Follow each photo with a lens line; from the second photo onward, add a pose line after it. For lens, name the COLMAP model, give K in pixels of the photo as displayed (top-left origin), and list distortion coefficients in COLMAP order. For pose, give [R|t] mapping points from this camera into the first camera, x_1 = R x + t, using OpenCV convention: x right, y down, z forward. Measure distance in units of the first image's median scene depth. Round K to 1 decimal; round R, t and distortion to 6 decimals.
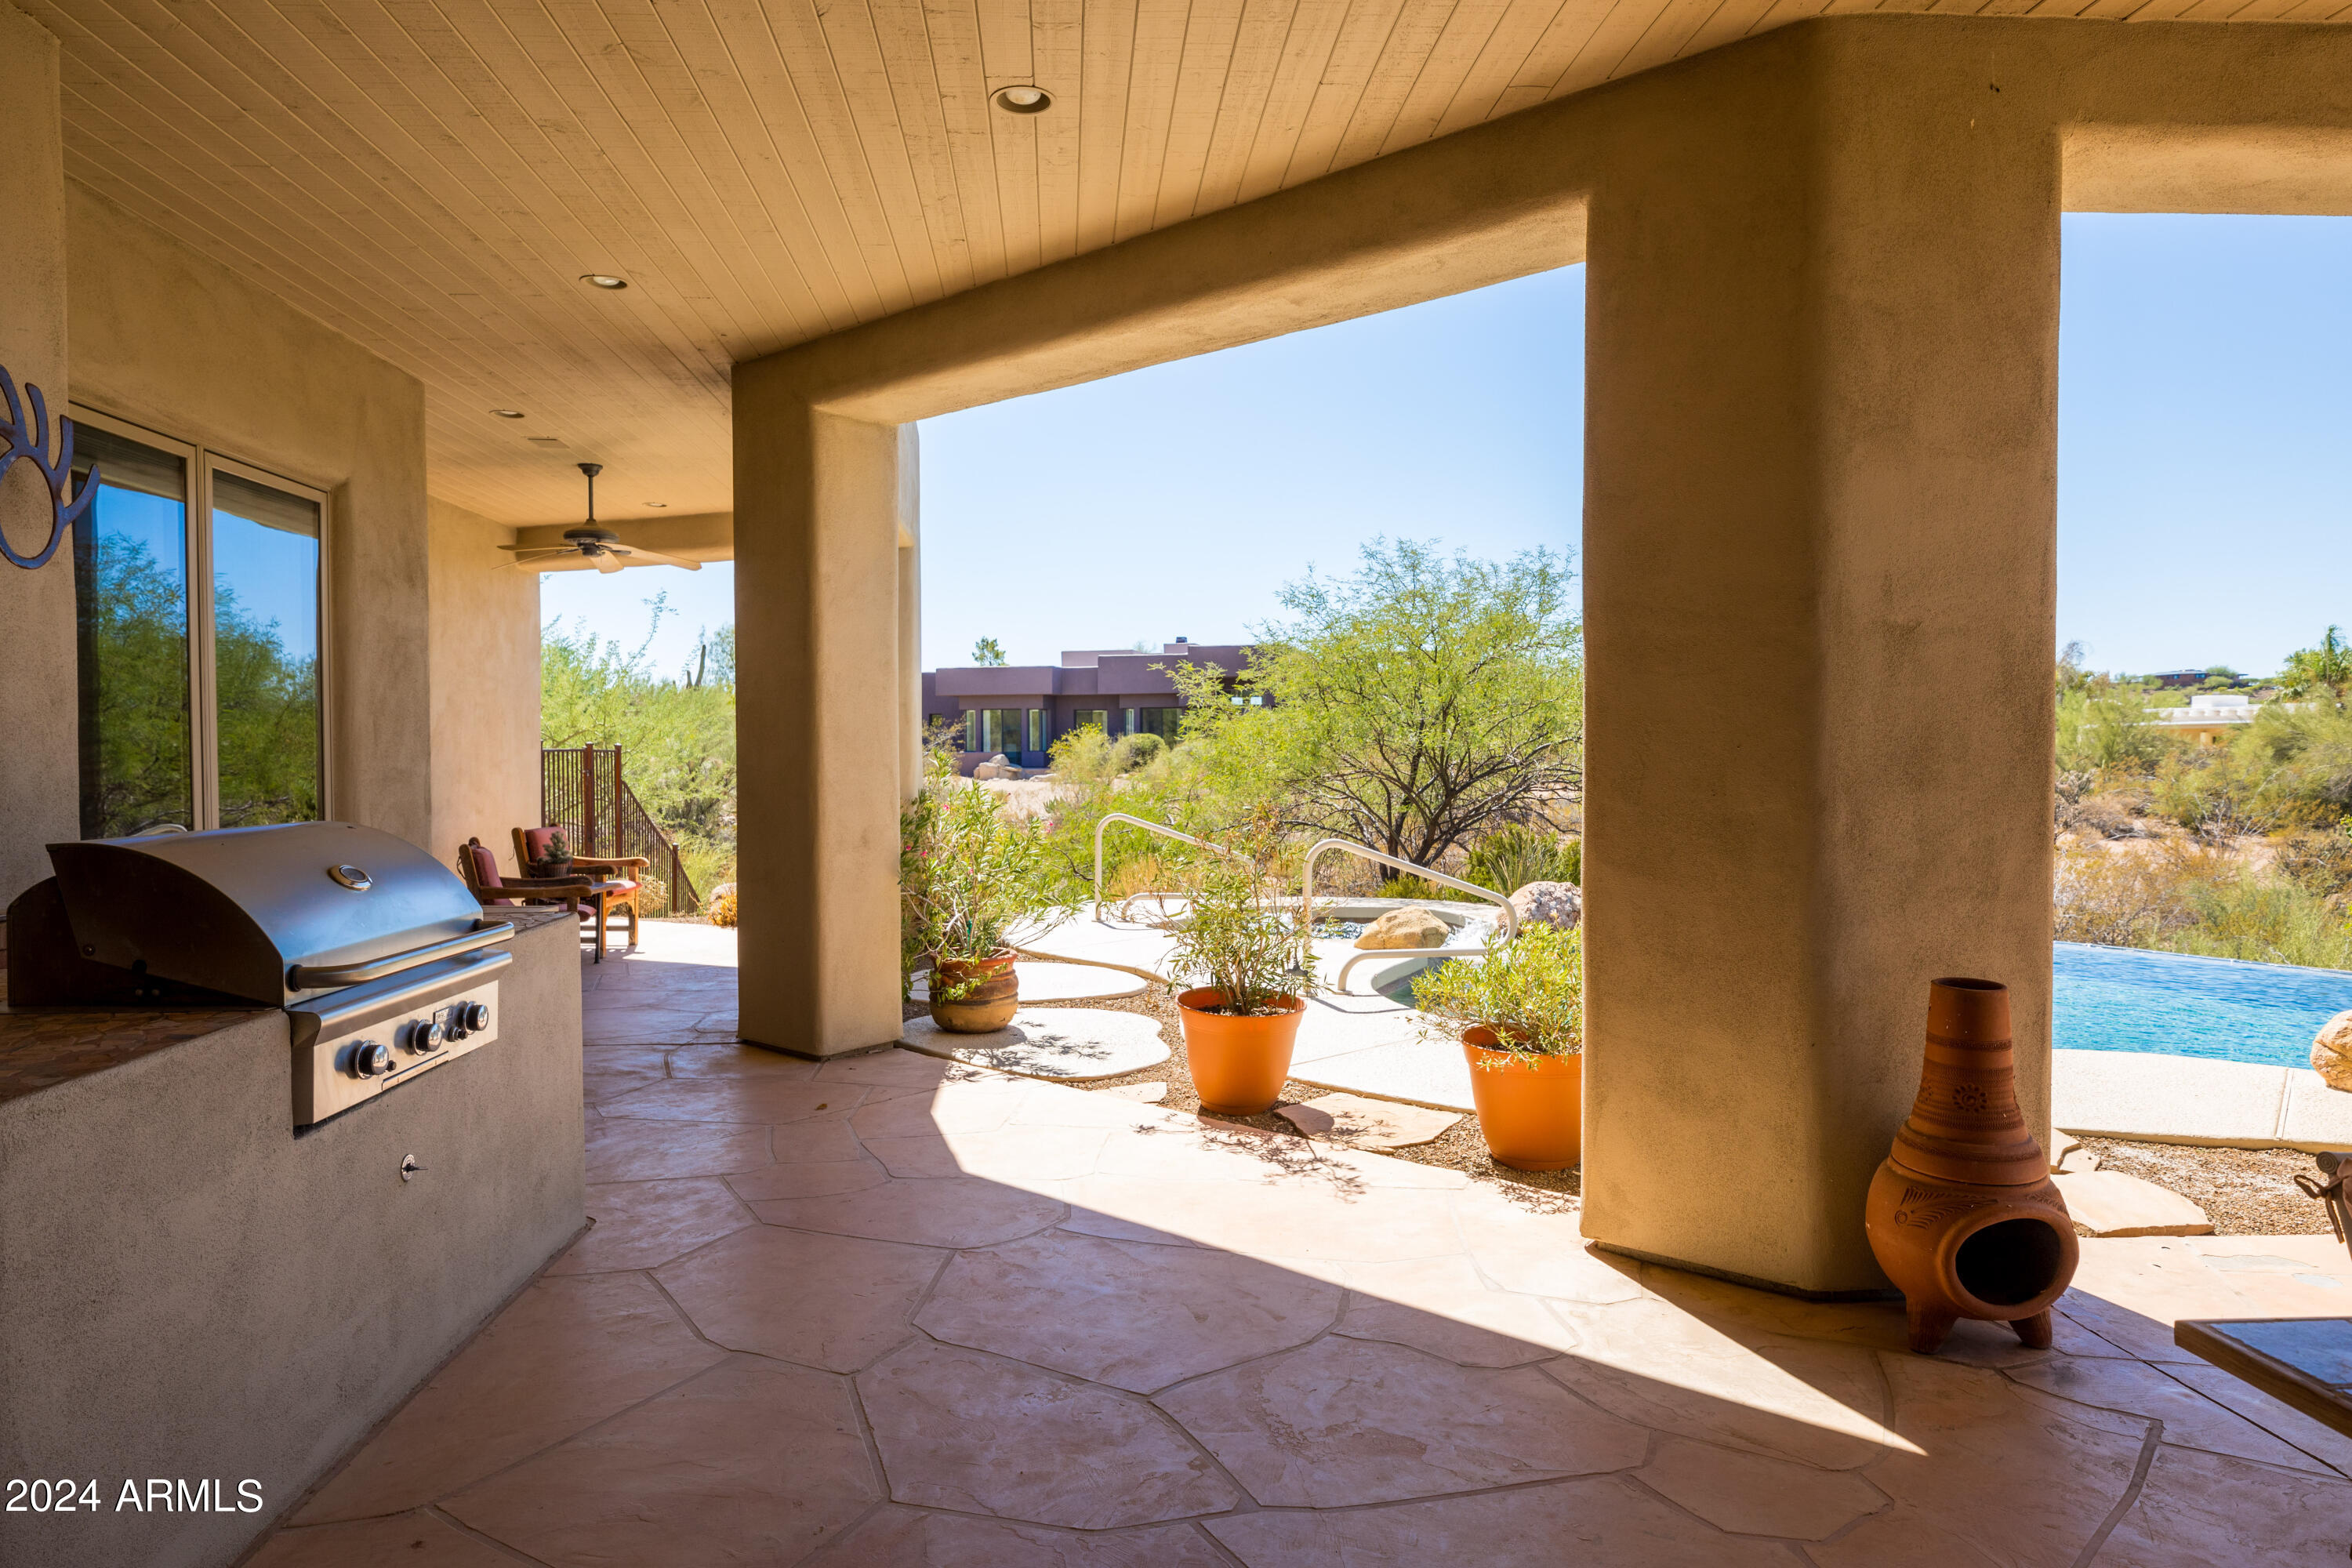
lens RADIAL K [[1430.8, 0, 1144.5], [0, 1430.8, 782.1], [0, 0, 1]] dist [0.007569, 0.000801]
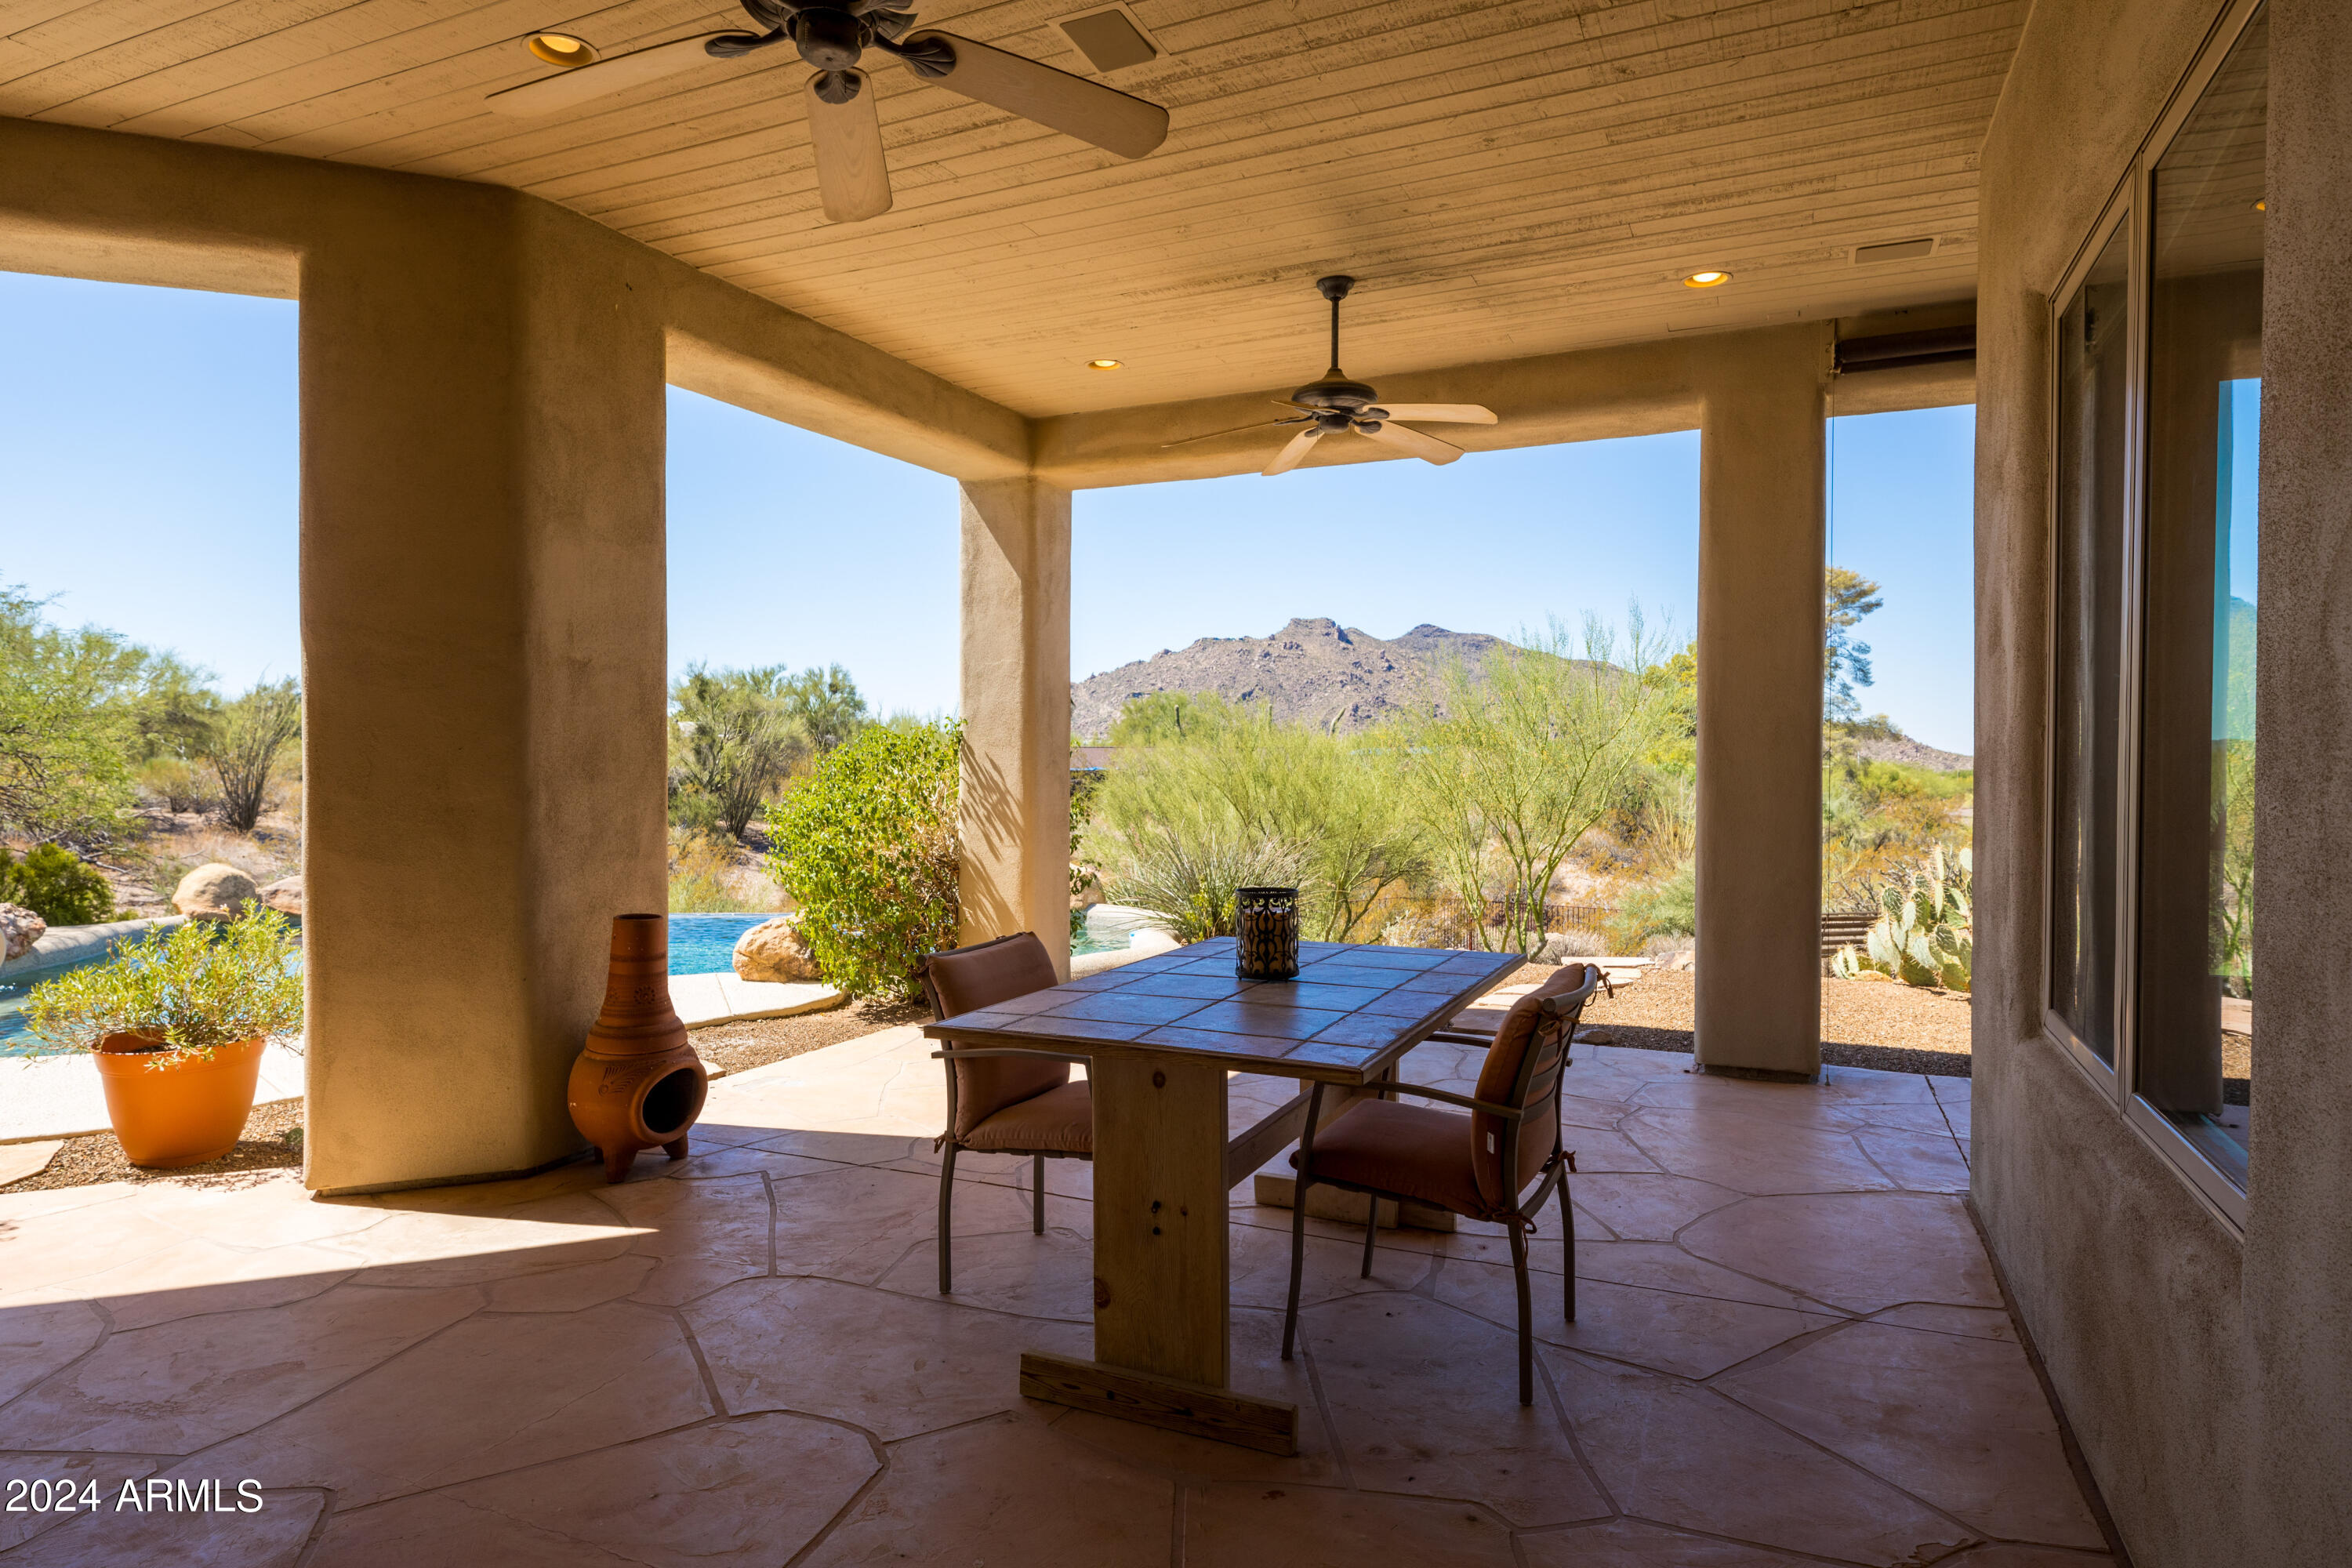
lens RADIAL K [[1350.7, 0, 1170.0], [0, 1350.7, 786.7], [0, 0, 1]] dist [0.015492, -0.000207]
pose [[0.470119, -0.014796, 0.882479, -0.341044], [0.015595, 0.999843, 0.008457, 0.007664], [-0.882465, 0.009786, 0.470276, -0.095268]]
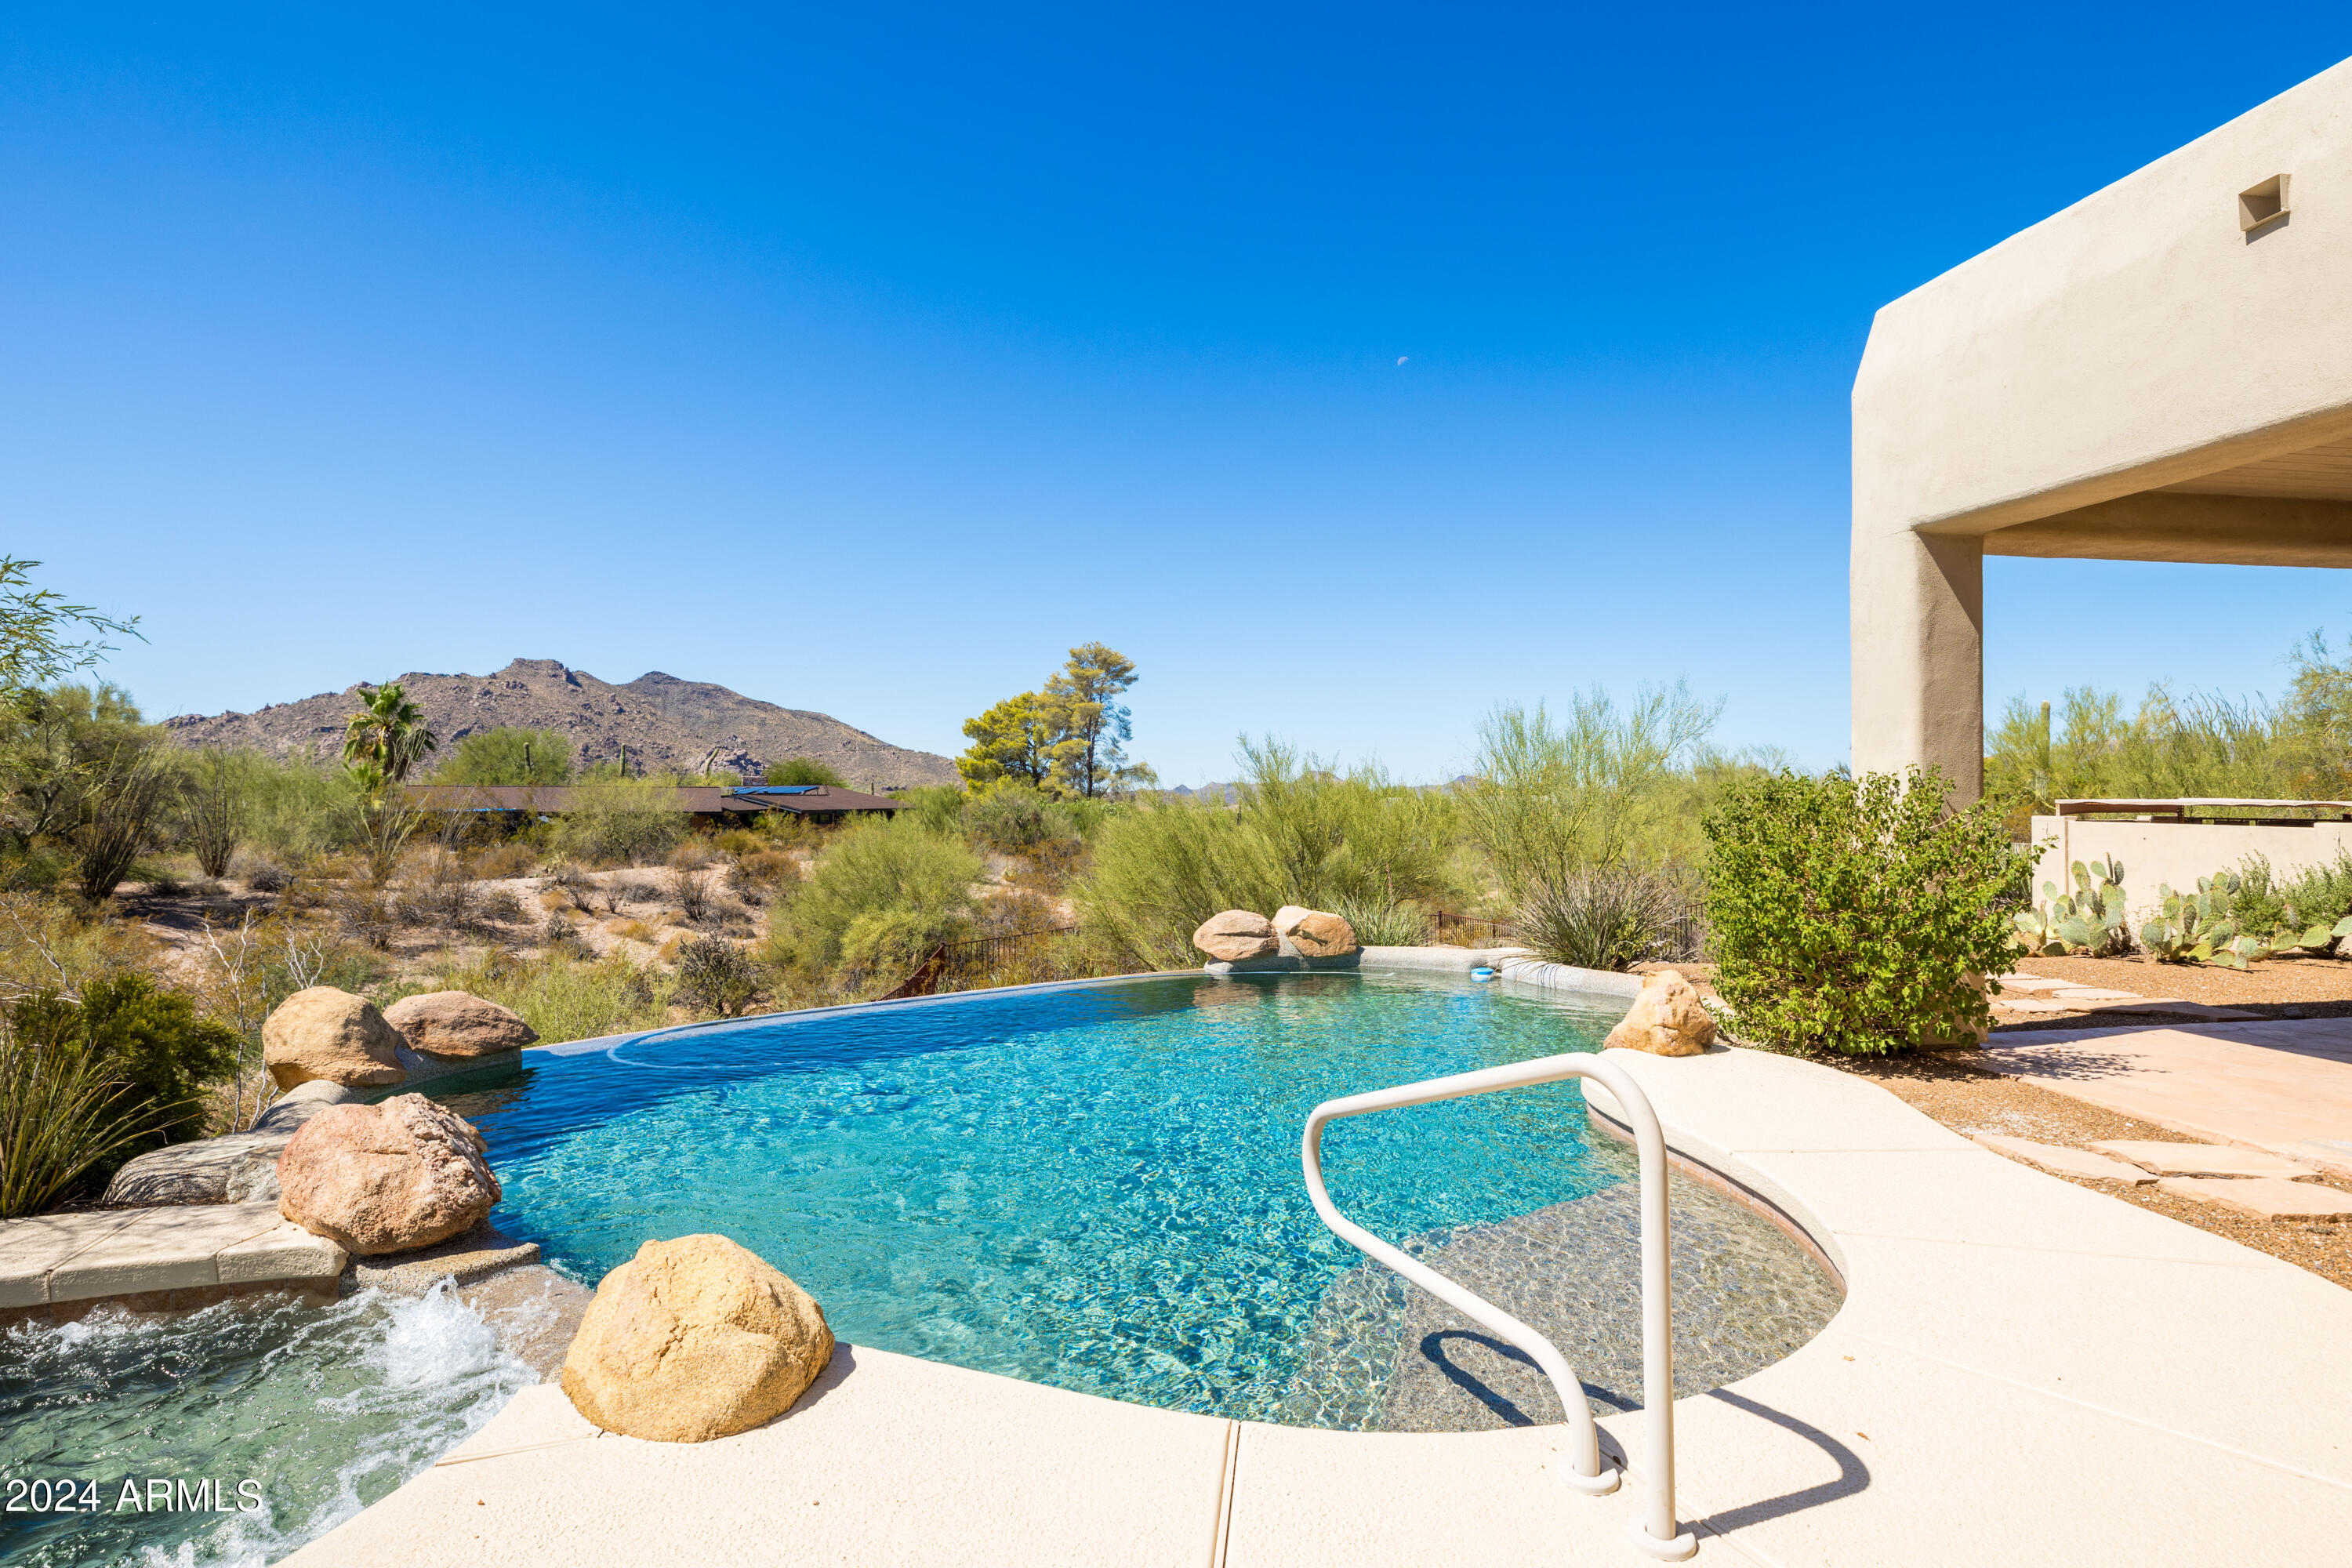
lens RADIAL K [[1174.2, 0, 1175.9], [0, 1174.2, 775.9], [0, 0, 1]] dist [-0.000131, -0.000392]
pose [[-0.111931, 0.020296, 0.993509, -0.335129], [0.022291, 0.999591, -0.017909, -0.061548], [-0.993466, 0.020142, -0.112338, 2.536934]]
